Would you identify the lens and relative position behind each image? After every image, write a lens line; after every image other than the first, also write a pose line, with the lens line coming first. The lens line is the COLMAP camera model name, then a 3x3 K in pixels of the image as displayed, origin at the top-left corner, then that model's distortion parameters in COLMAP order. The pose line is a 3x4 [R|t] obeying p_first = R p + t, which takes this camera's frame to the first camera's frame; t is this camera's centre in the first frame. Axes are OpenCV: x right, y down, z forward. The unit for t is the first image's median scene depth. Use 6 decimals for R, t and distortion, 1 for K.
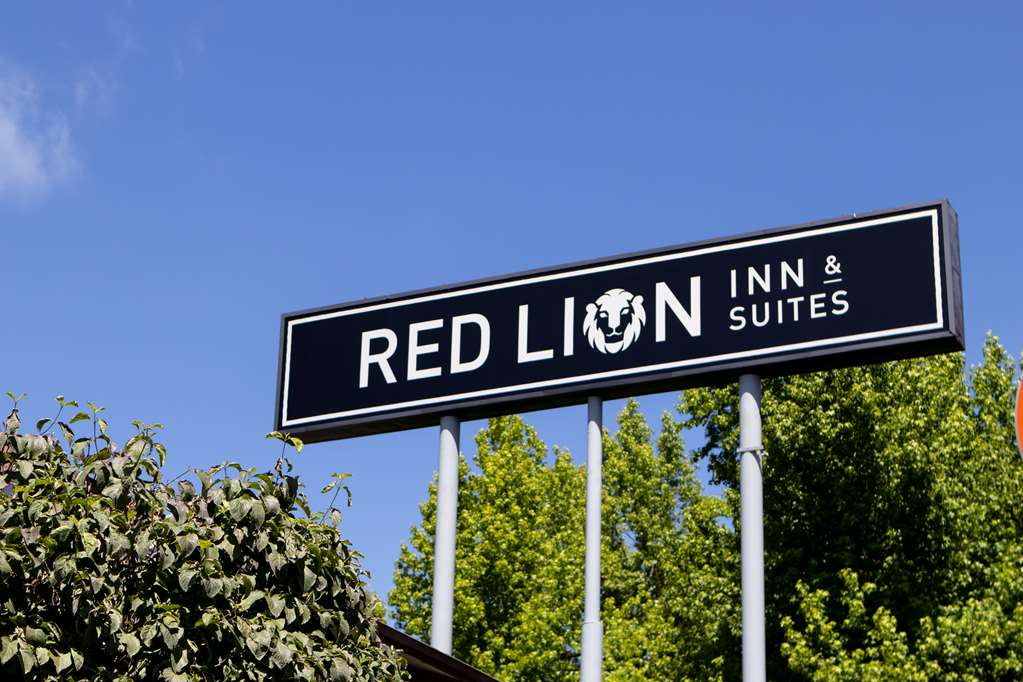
lens RADIAL K [[1937.5, 0, 511.4], [0, 1937.5, 339.7], [0, 0, 1]] dist [-0.012475, 0.000000]
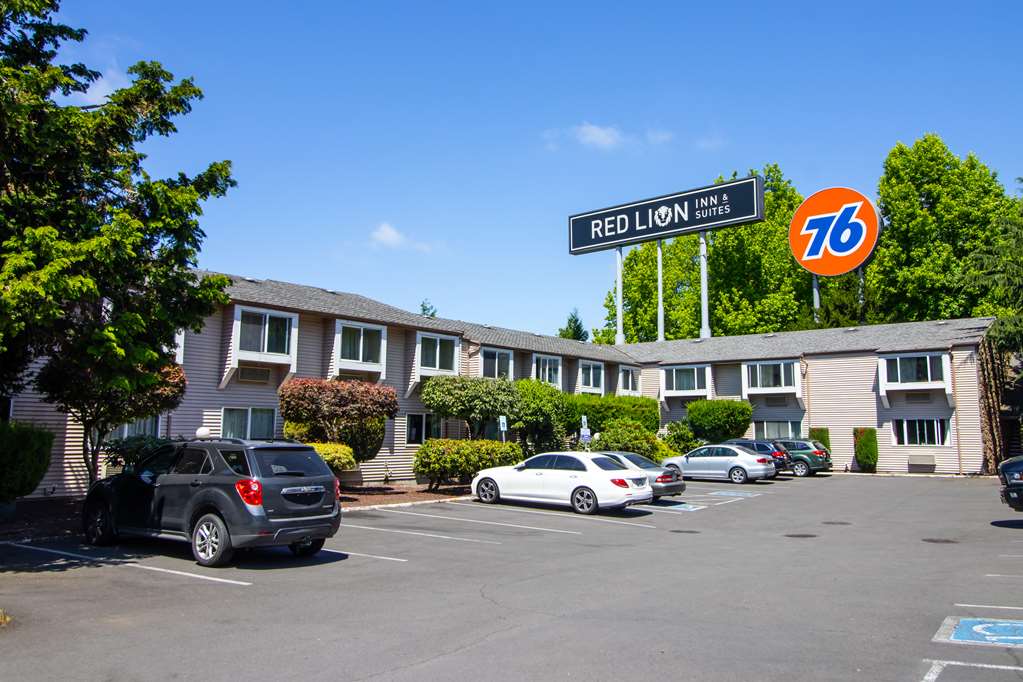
lens RADIAL K [[804.2, 0, 513.8], [0, 804.2, 344.3], [0, 0, 1]] dist [0.003796, 0.000433]
pose [[0.964437, -0.055979, -0.258316, 0.149811], [0.120444, 0.963025, 0.240990, -0.161120], [0.235274, -0.263532, 0.935519, -0.408136]]
